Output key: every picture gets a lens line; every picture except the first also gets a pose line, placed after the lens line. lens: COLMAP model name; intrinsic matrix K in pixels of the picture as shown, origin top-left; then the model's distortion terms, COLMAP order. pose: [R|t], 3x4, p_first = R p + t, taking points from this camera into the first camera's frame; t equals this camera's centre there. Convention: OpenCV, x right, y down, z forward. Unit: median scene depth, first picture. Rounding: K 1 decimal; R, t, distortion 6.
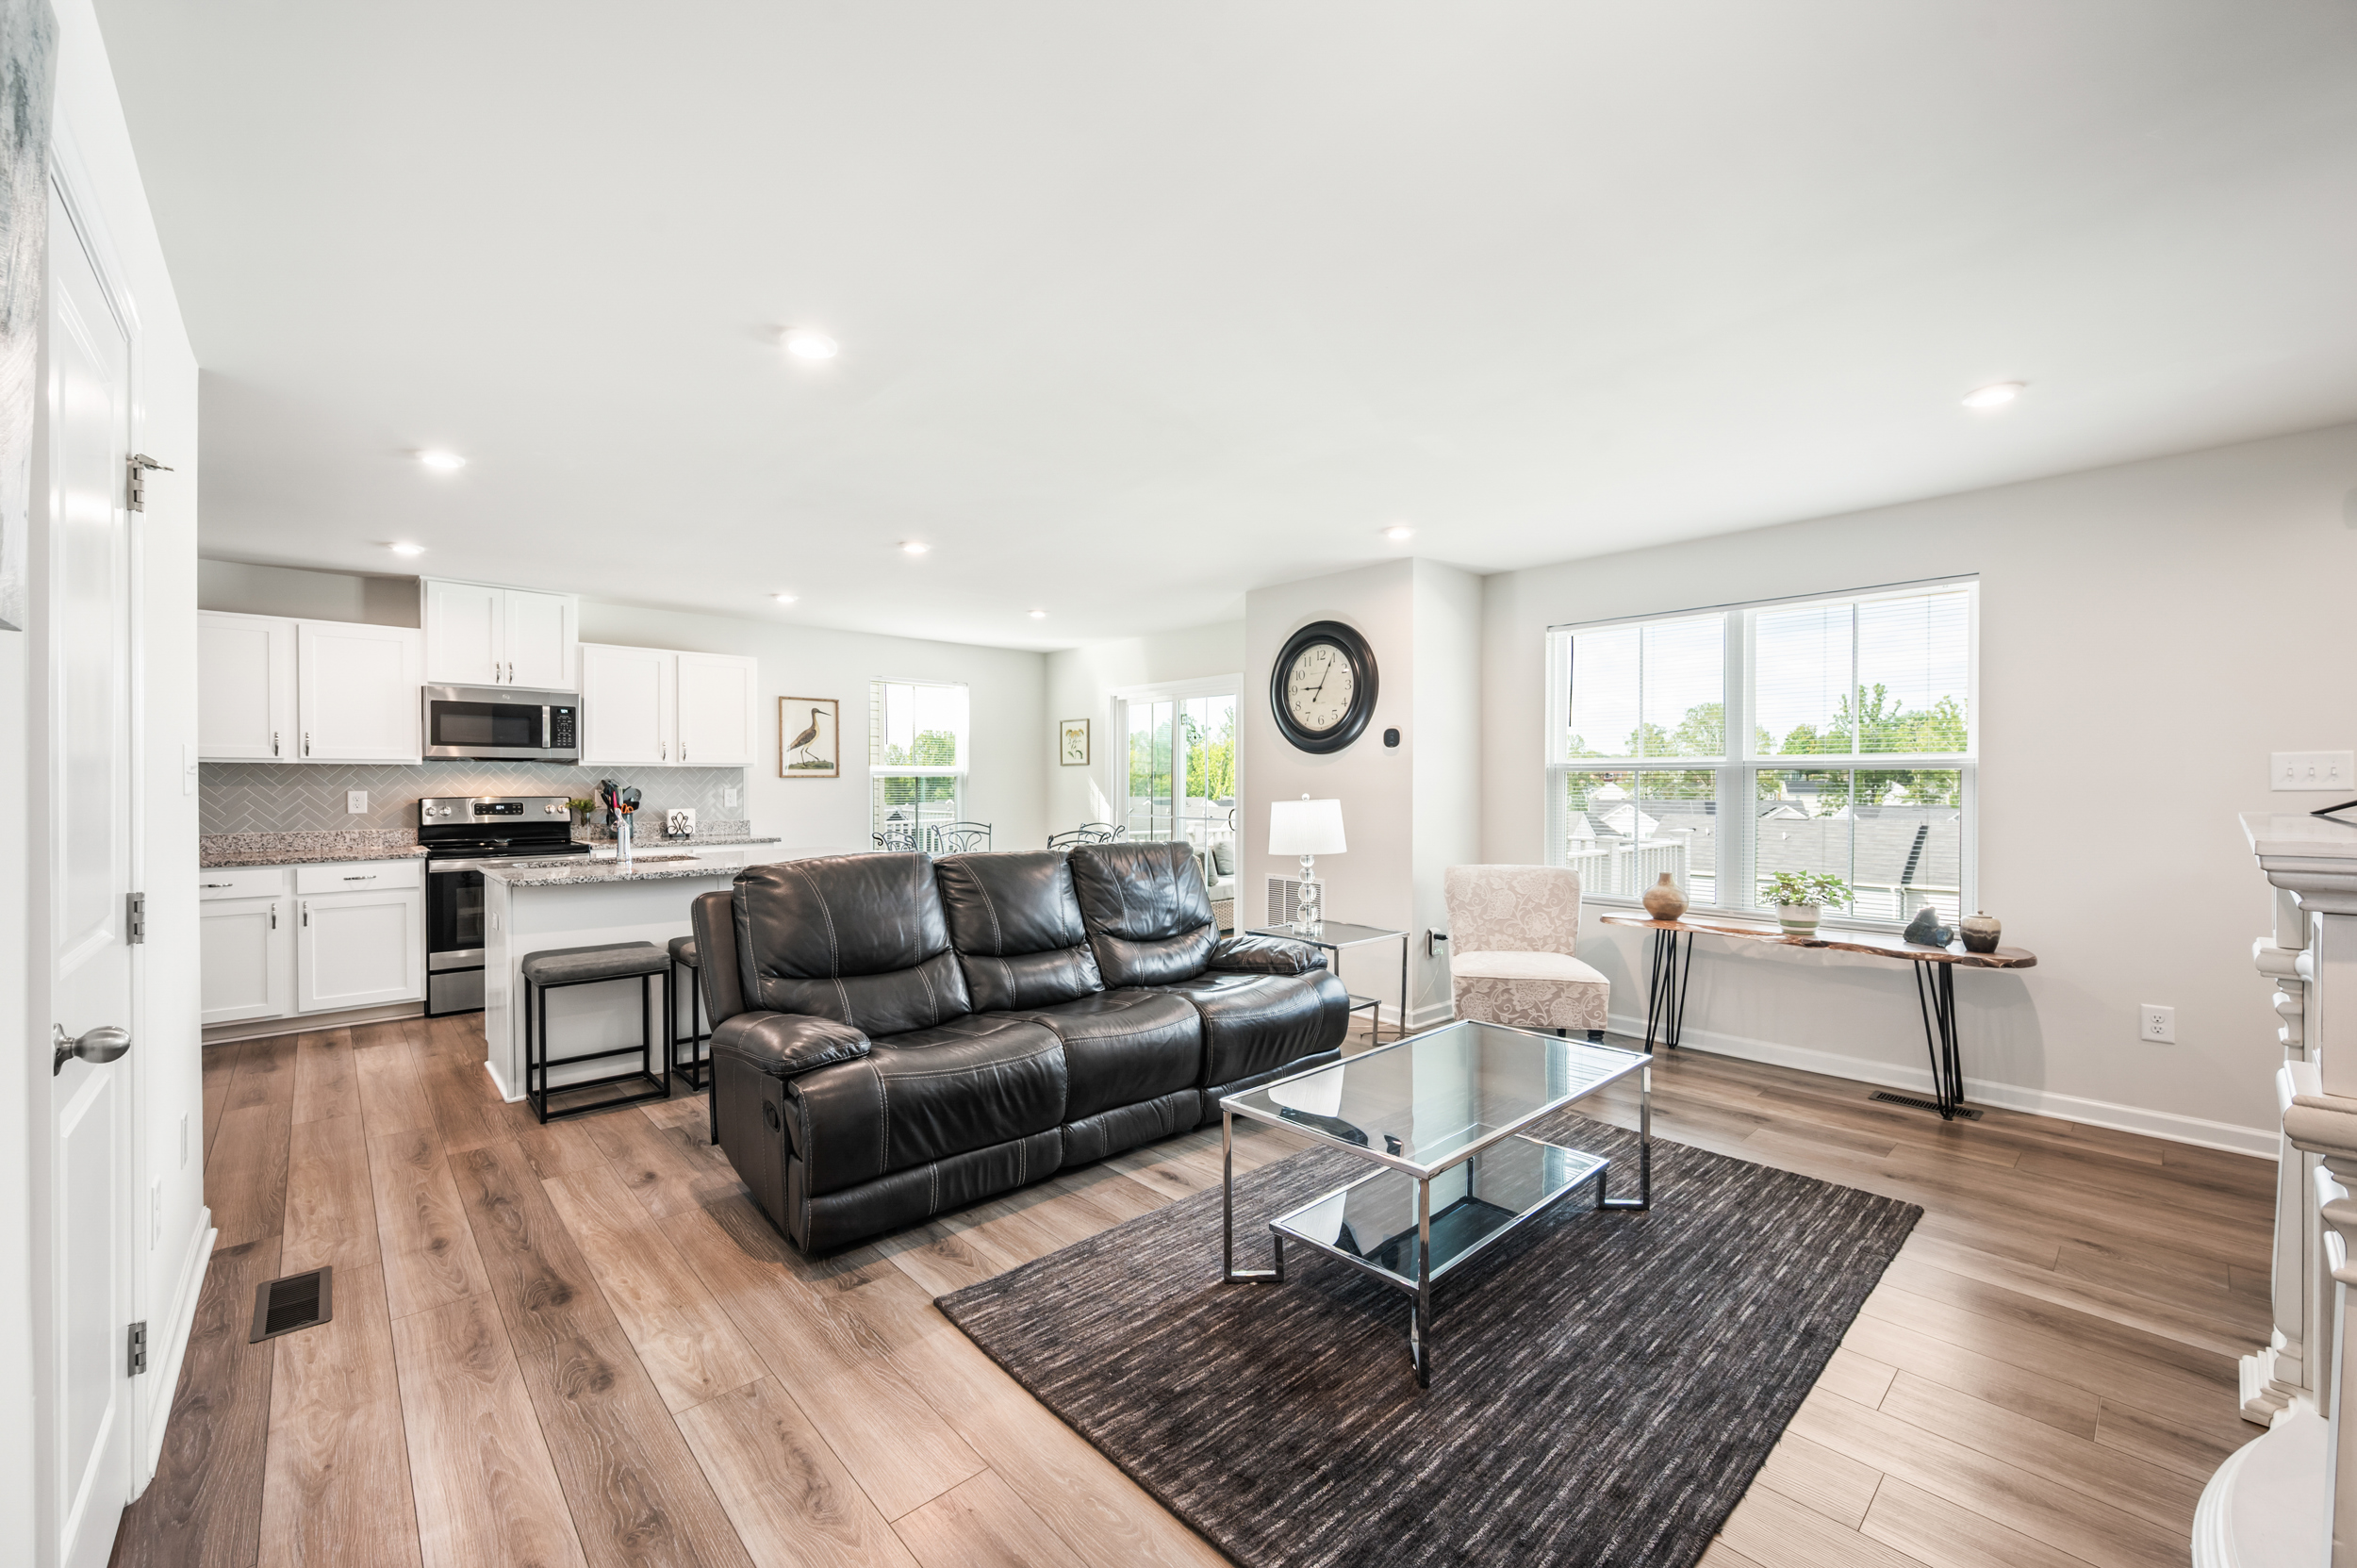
lens RADIAL K [[933.1, 0, 1181.7], [0, 933.1, 785.9], [0, 0, 1]] dist [-0.002625, -0.000628]
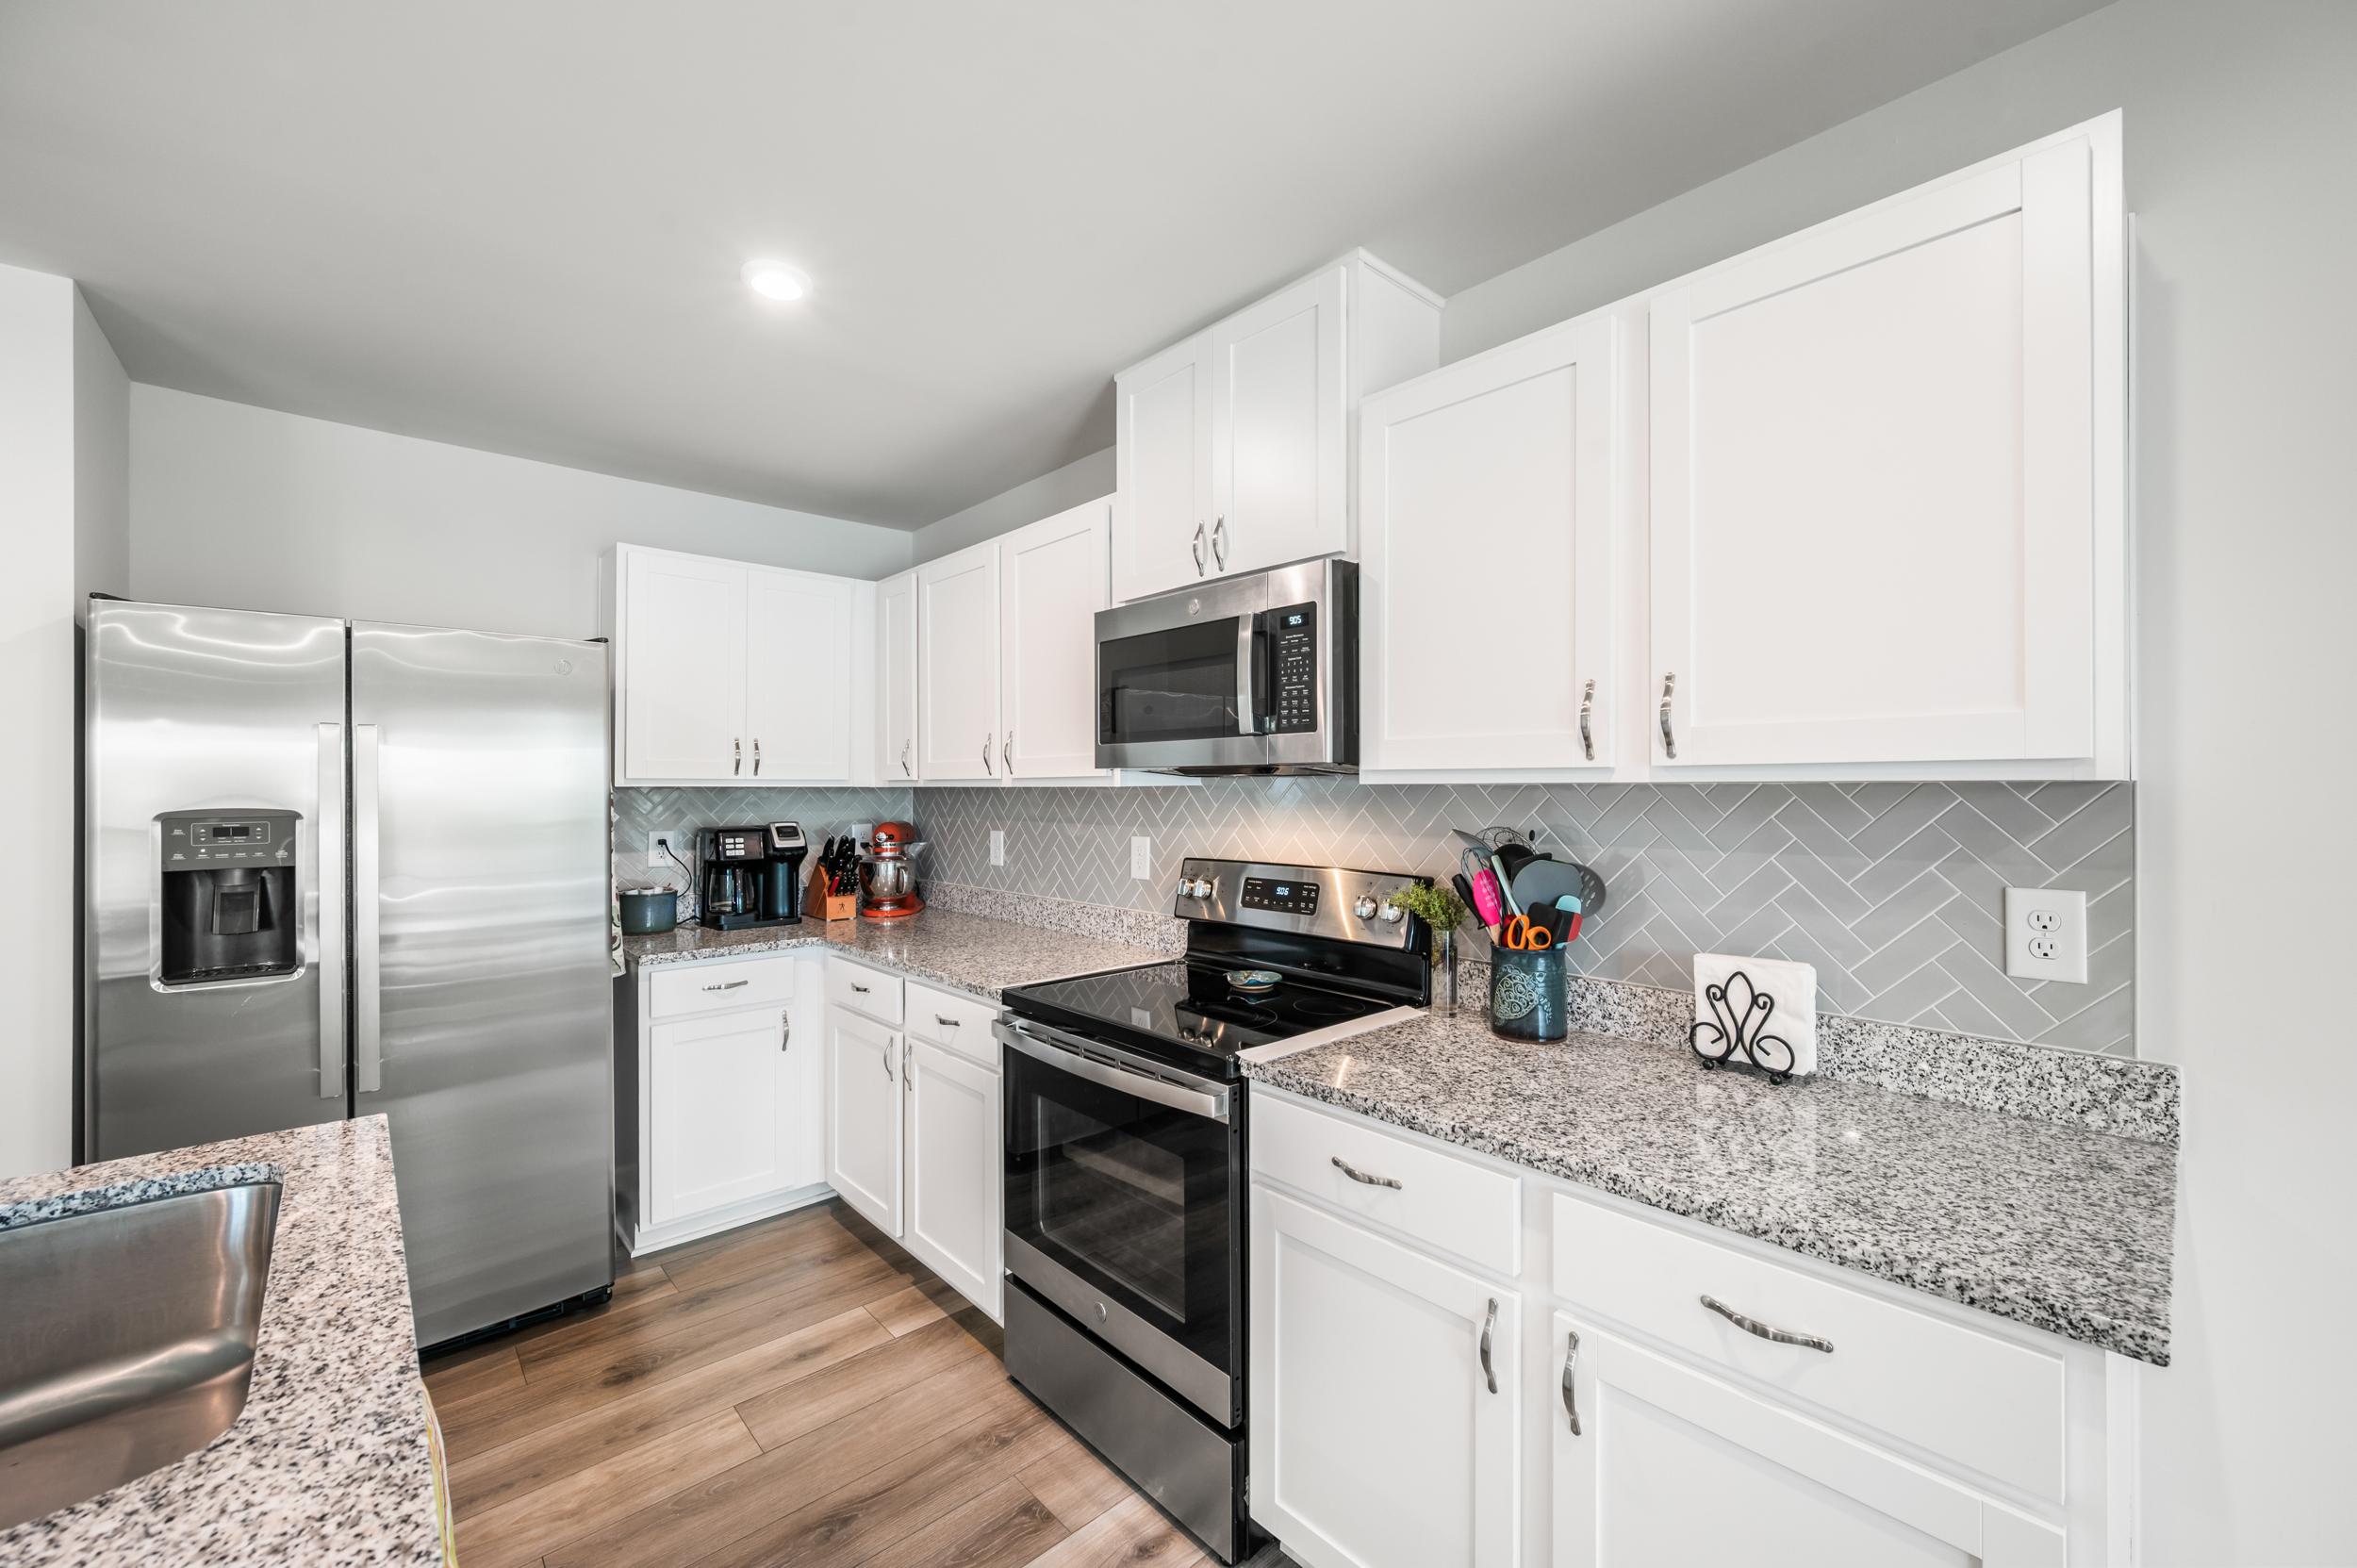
lens RADIAL K [[926.6, 0, 1179.9], [0, 926.6, 782.7], [0, 0, 1]] dist [-0.000547, -0.000074]
pose [[-0.011073, -0.004851, -0.999927, -0.466602], [-0.003556, 0.999982, -0.004812, -0.029150], [0.999932, 0.003503, -0.011090, 1.339813]]
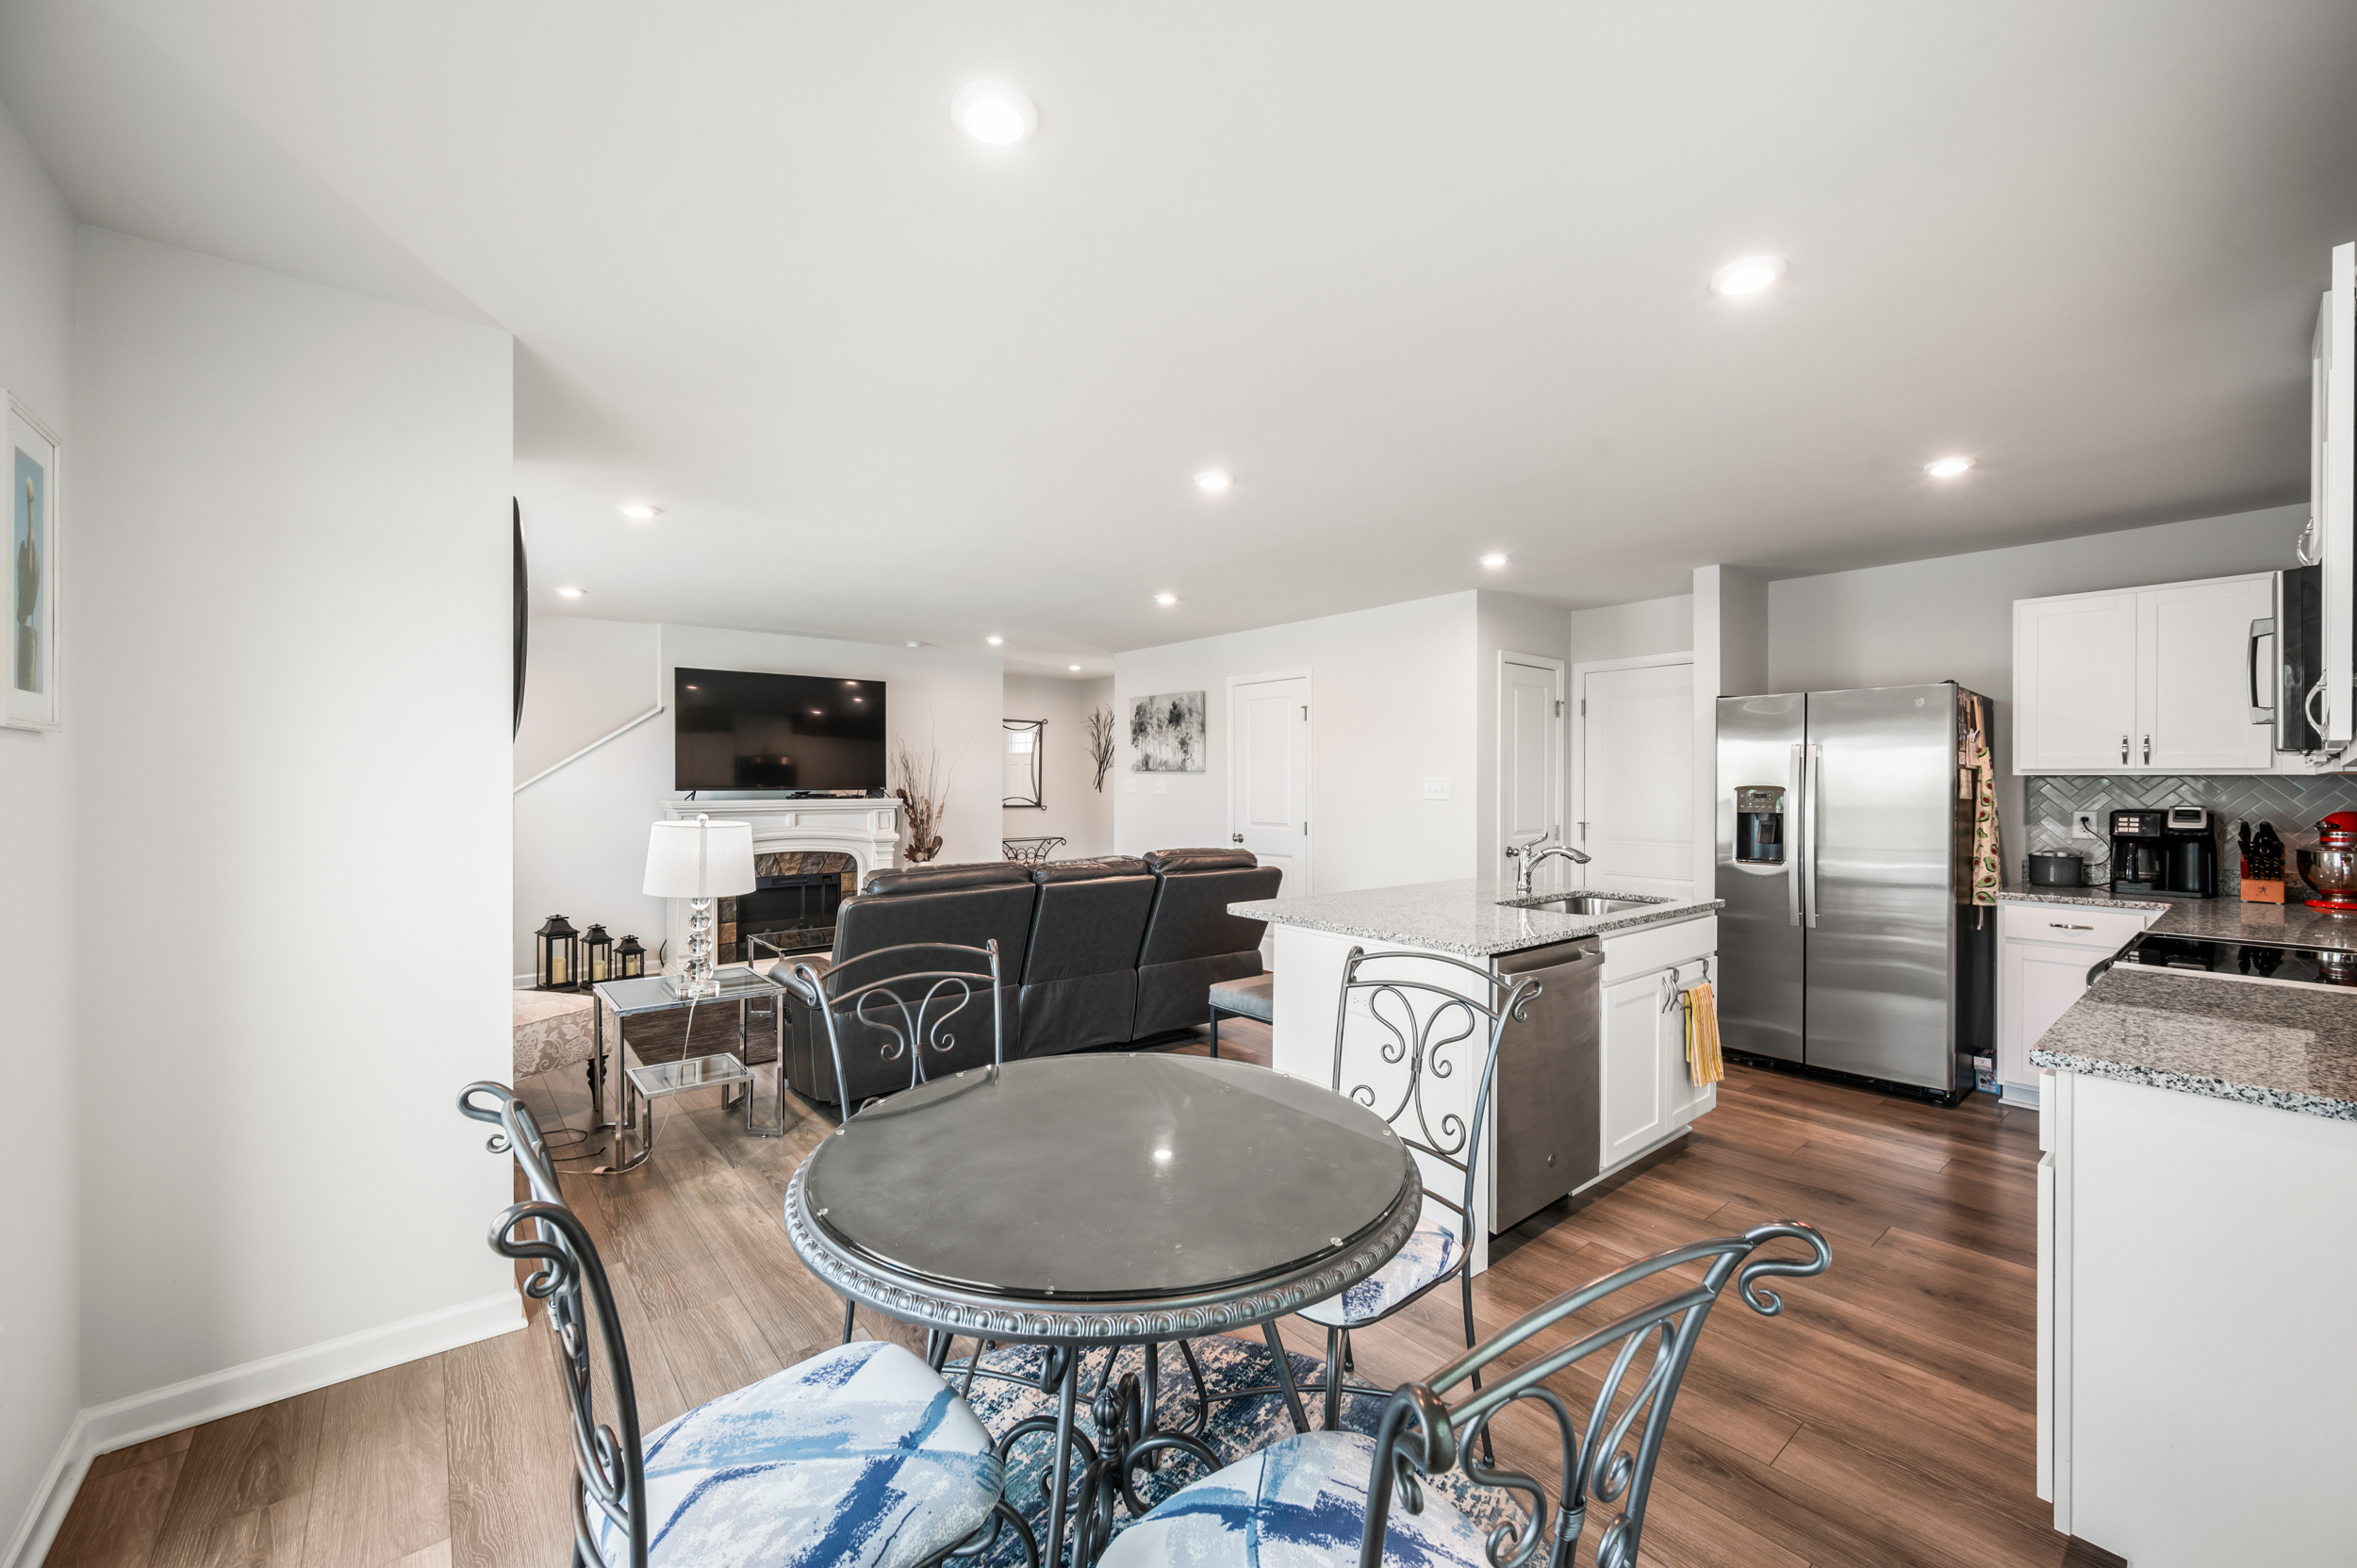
lens RADIAL K [[926.6, 0, 1179.9], [0, 926.6, 782.7], [0, 0, 1]] dist [-0.000547, -0.000074]
pose [[-0.998211, -0.000994, 0.059786, -0.340544], [-0.000701, 0.999988, 0.004916, -0.024183], [-0.059790, 0.004865, -0.998199, 1.944576]]
